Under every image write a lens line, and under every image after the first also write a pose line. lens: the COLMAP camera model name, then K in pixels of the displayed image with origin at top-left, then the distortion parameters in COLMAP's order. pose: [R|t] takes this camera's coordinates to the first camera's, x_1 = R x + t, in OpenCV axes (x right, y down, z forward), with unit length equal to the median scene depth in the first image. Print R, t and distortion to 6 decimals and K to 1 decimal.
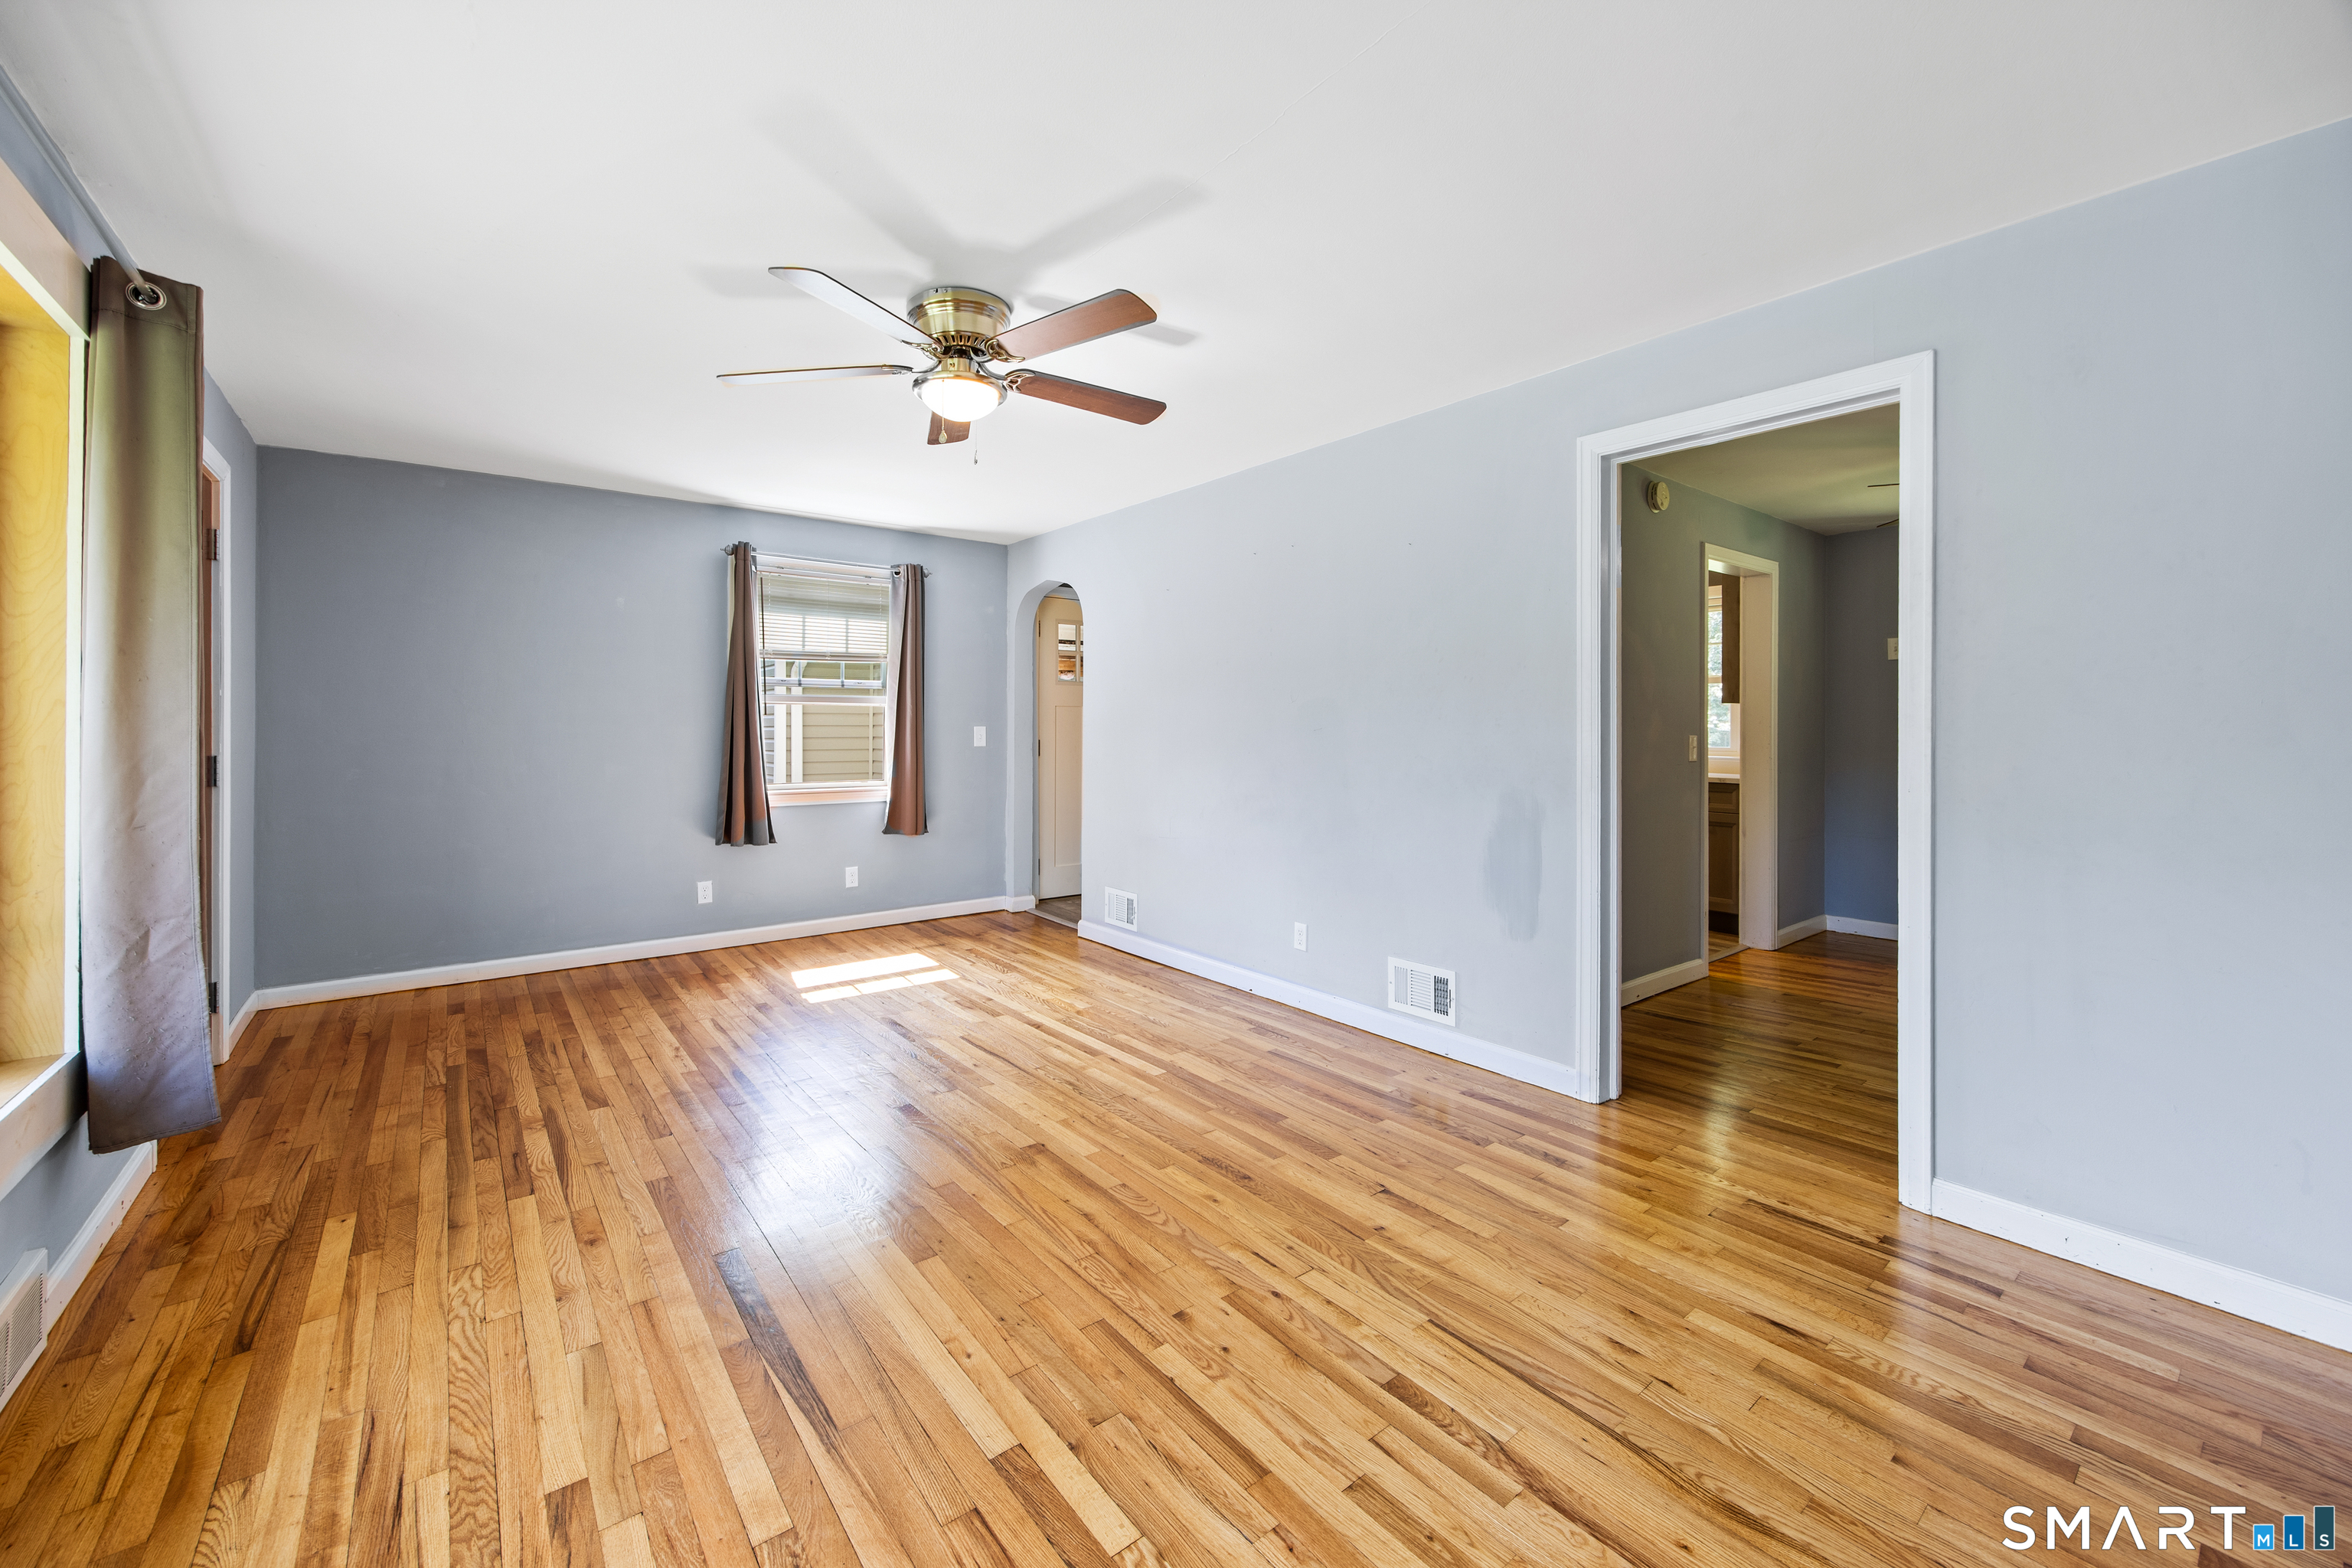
lens RADIAL K [[942.3, 0, 1131.5], [0, 942.3, 726.0], [0, 0, 1]] dist [-0.000963, -0.000266]
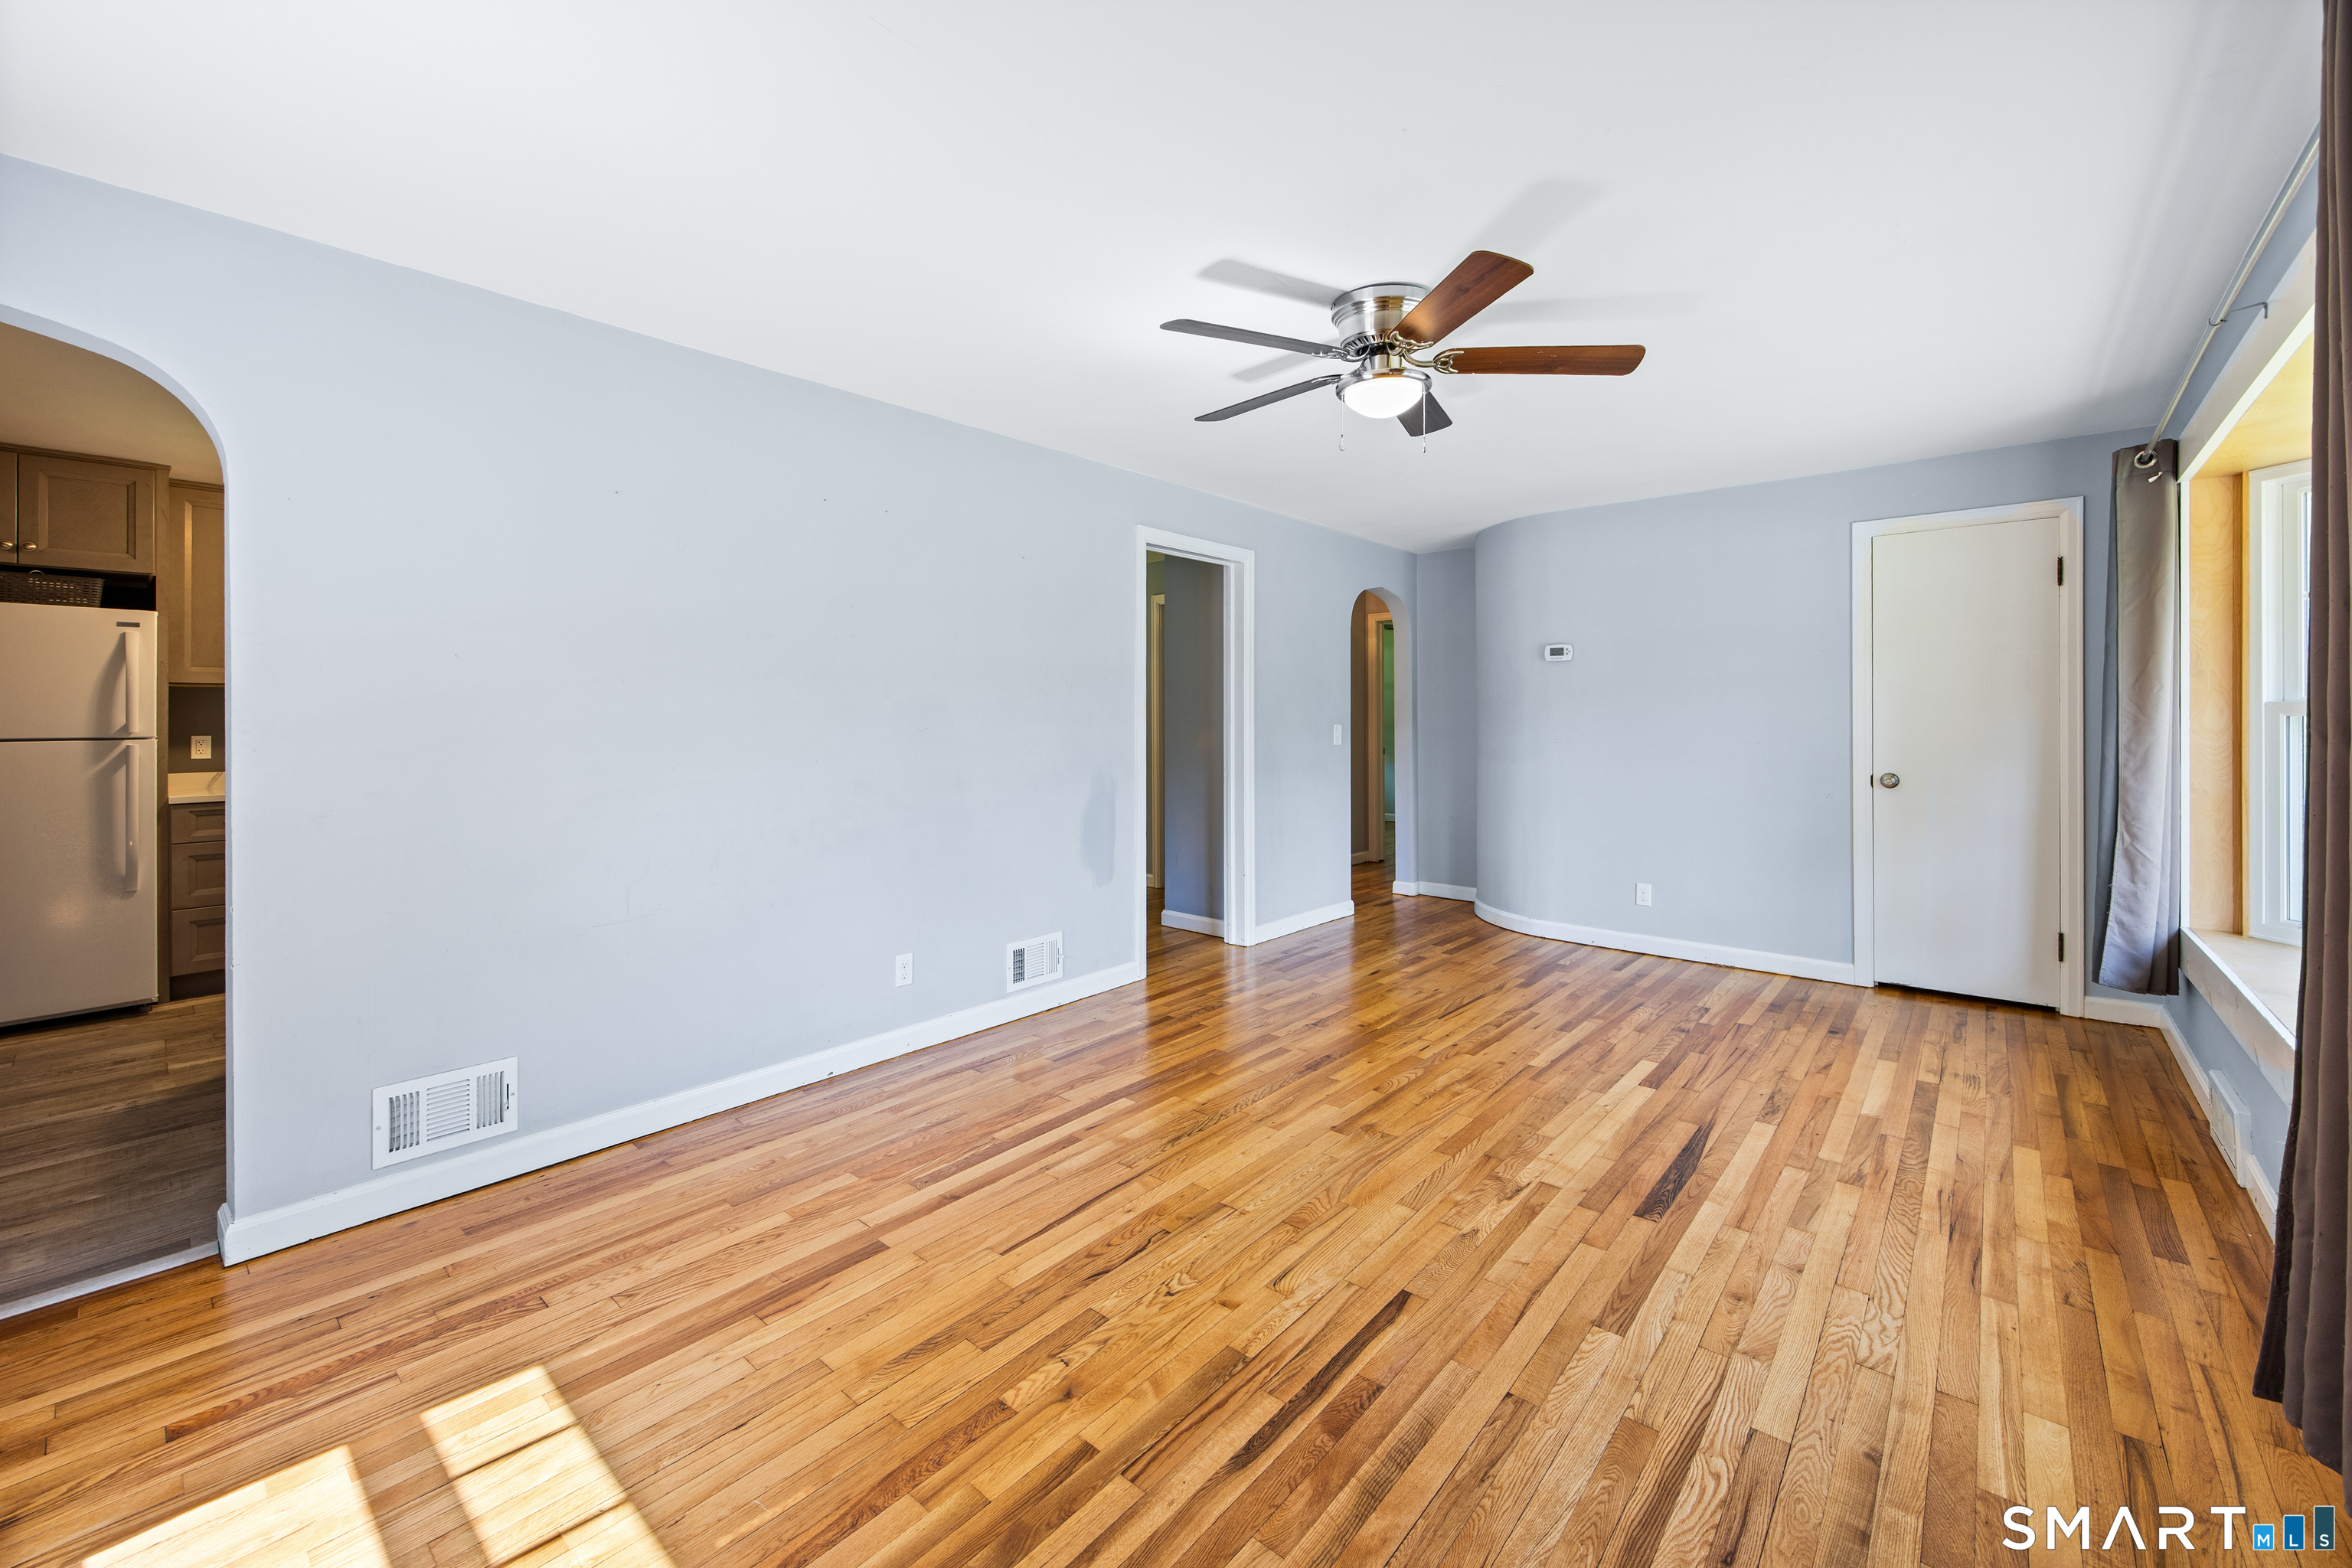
lens RADIAL K [[942.3, 0, 1204.8], [0, 942.3, 706.8], [0, 0, 1]] dist [-0.000963, -0.000266]
pose [[-0.240118, 0.013666, 0.970647, -1.133395], [0.002397, 0.999906, -0.013485, -0.010019], [-0.970741, -0.000912, -0.240128, 1.454830]]
